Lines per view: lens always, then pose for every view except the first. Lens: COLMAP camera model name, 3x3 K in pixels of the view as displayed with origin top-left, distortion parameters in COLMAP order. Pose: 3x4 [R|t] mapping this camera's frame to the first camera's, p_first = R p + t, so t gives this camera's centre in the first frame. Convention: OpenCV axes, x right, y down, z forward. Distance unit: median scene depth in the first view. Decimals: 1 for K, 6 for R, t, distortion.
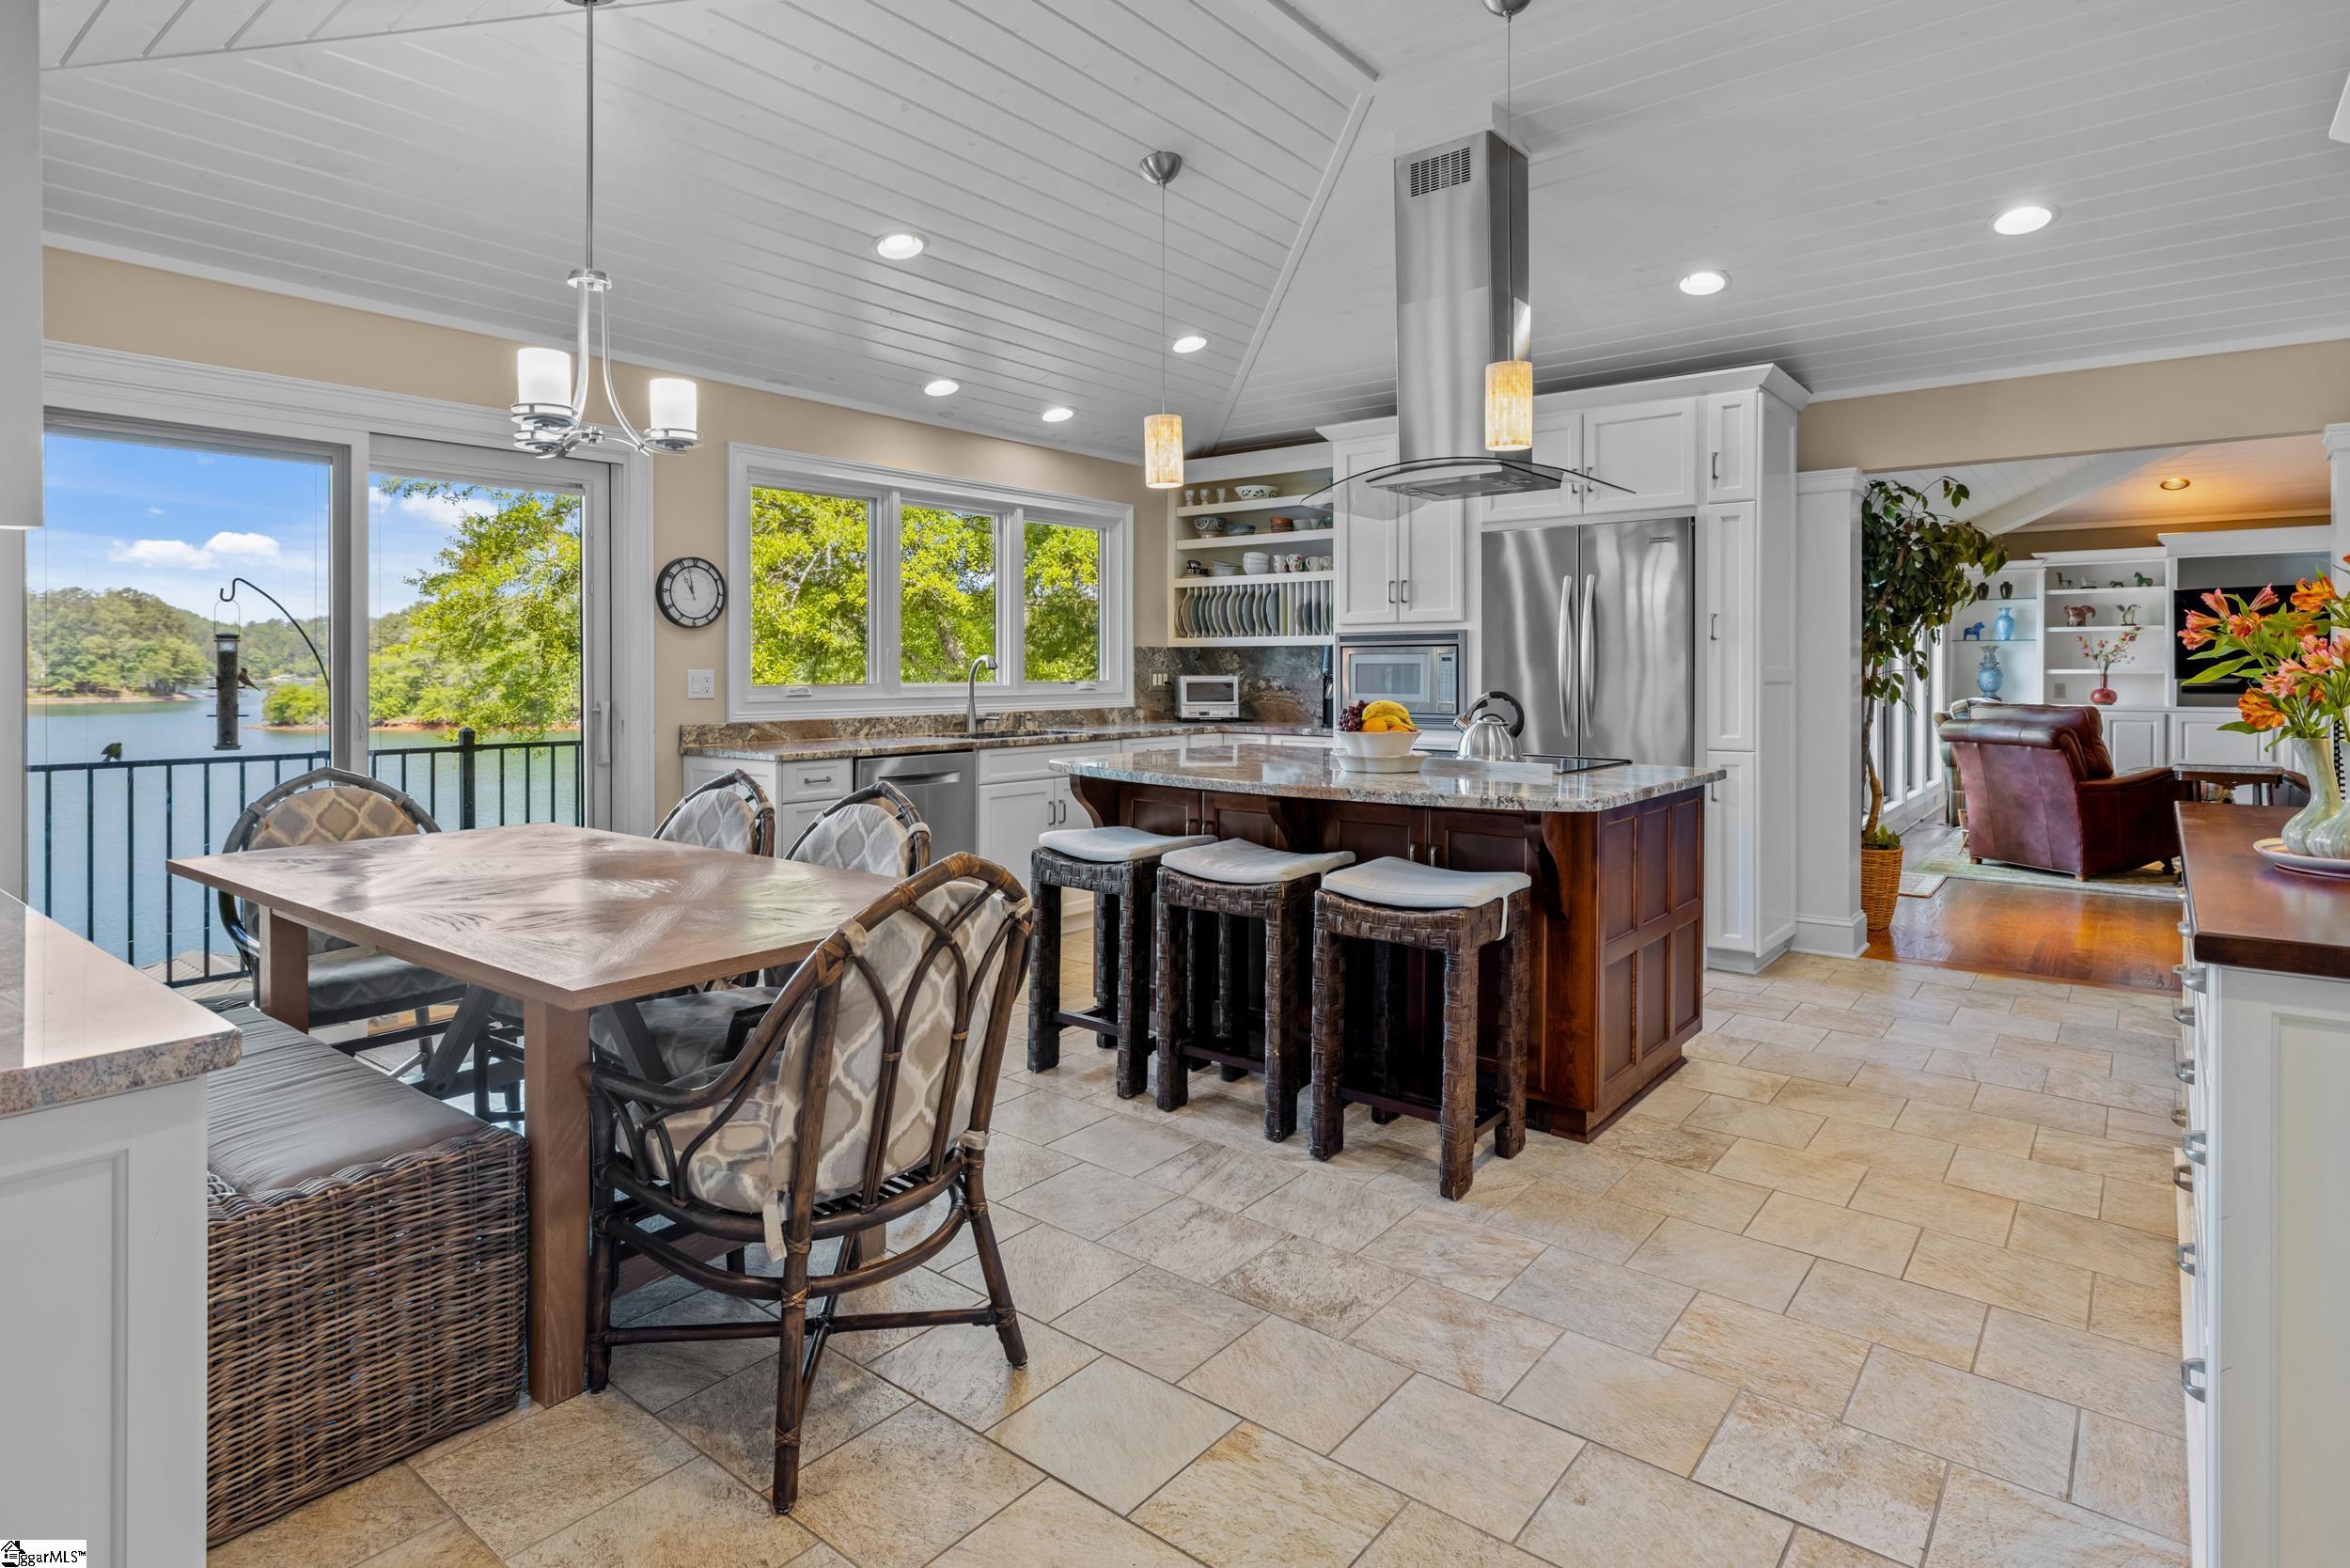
lens RADIAL K [[1236.0, 0, 1165.7], [0, 1236.0, 668.7], [0, 0, 1]] dist [-0.010591, 0.002842]
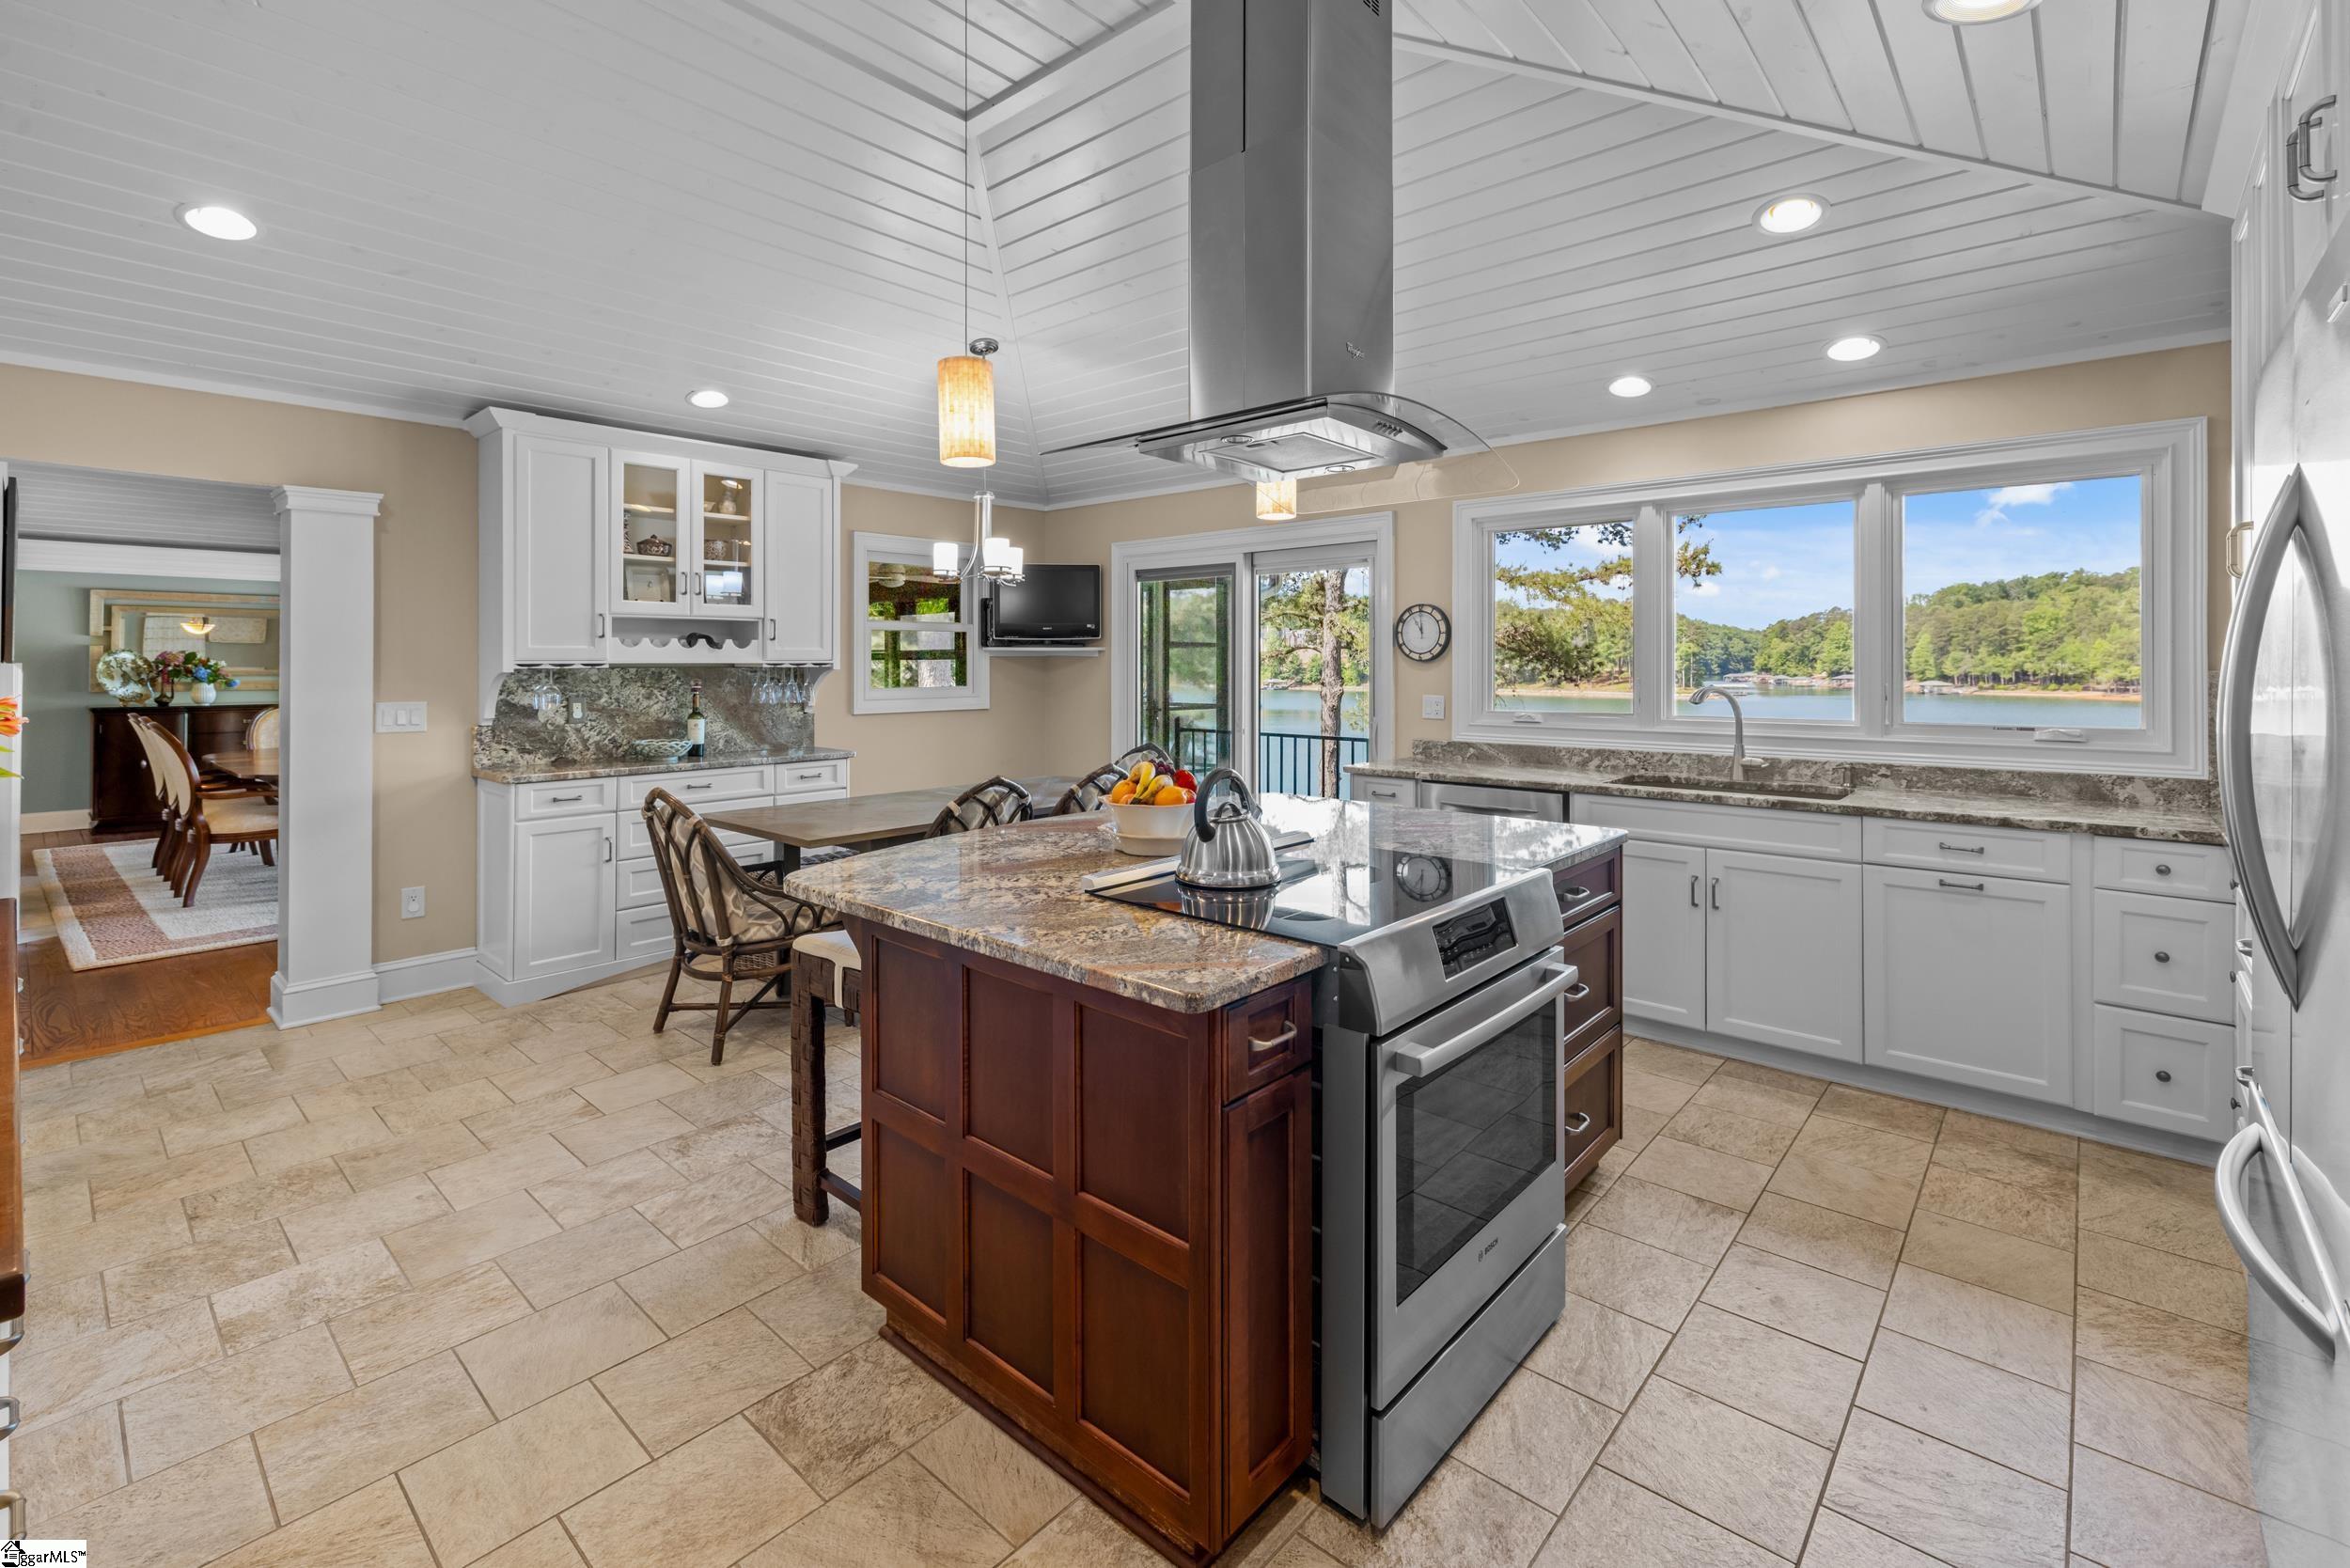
lens RADIAL K [[1028.9, 0, 1163.9], [0, 1028.9, 645.3], [0, 0, 1]] dist [0.003569, -0.000546]
pose [[-0.056053, -0.018813, -0.998251, 0.462569], [-0.000106, 0.999823, -0.018837, -0.020922], [0.998428, -0.000950, -0.056045, 0.563368]]
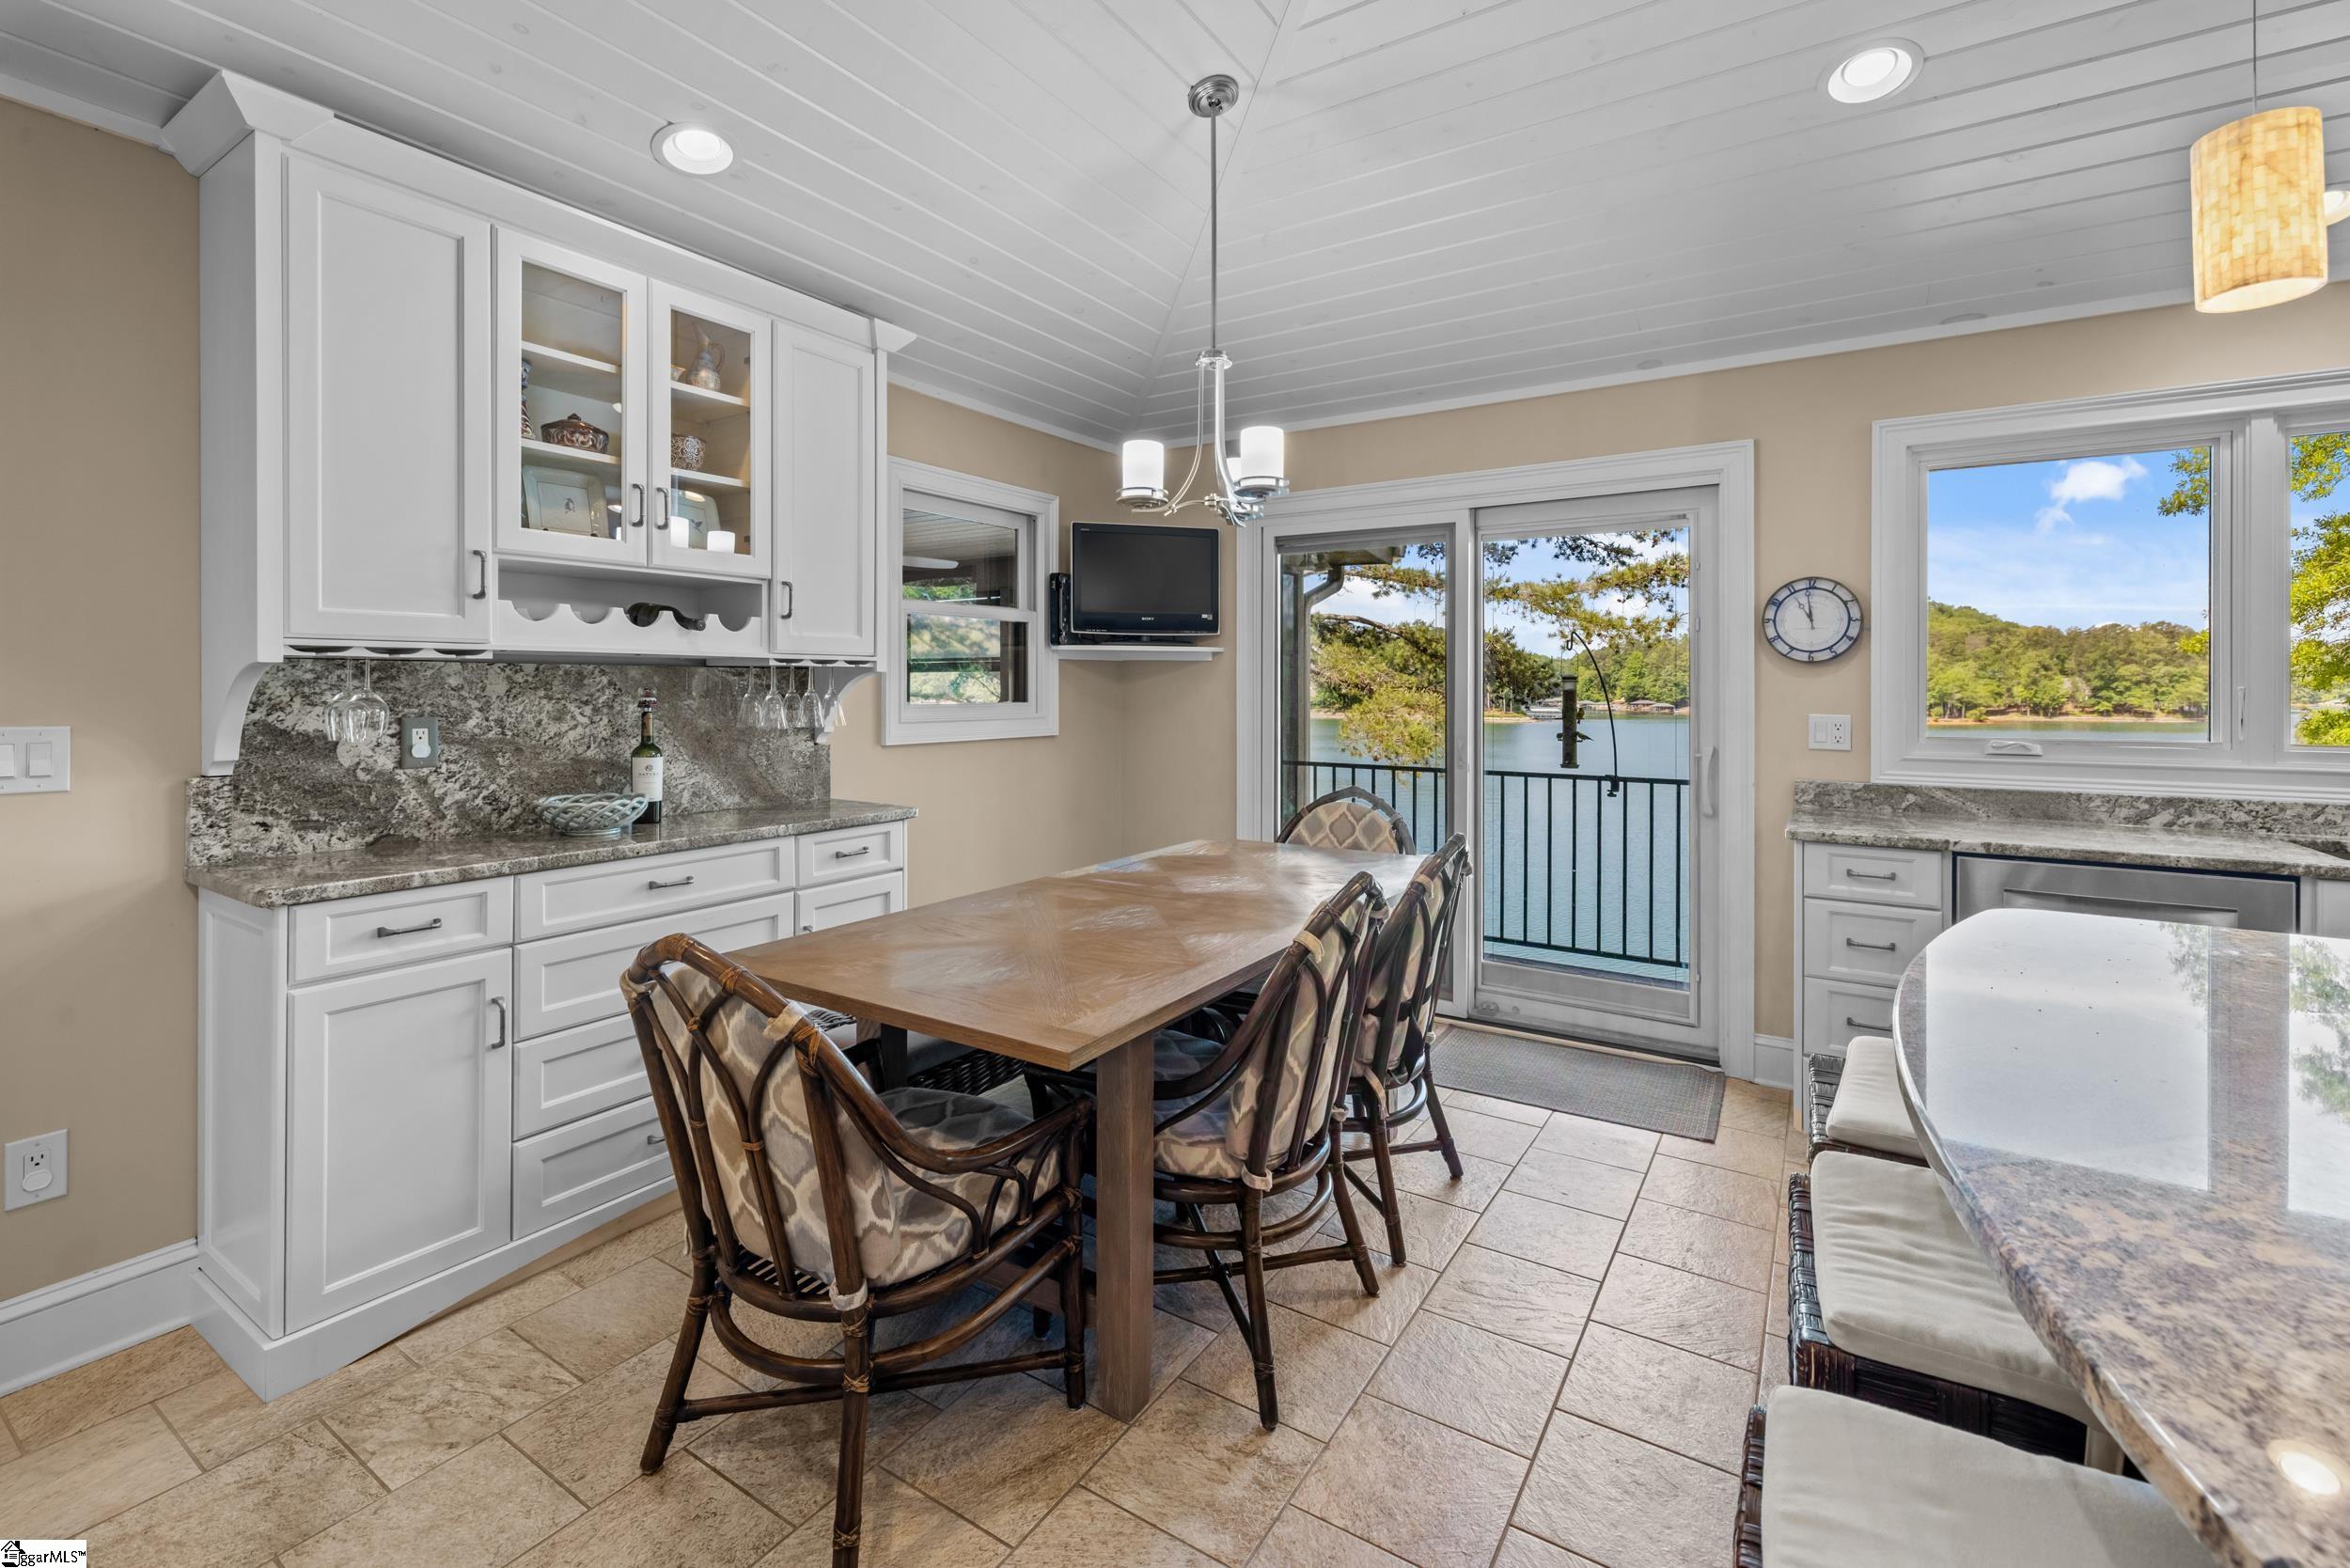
lens RADIAL K [[1028.9, 0, 1170.8], [0, 1028.9, 681.3], [0, 0, 1]] dist [0.003569, -0.000546]
pose [[0.096225, -0.006724, -0.995337, 0.179967], [-0.003960, 0.999967, -0.007138, -0.010244], [0.995352, 0.004629, 0.096195, 0.359921]]
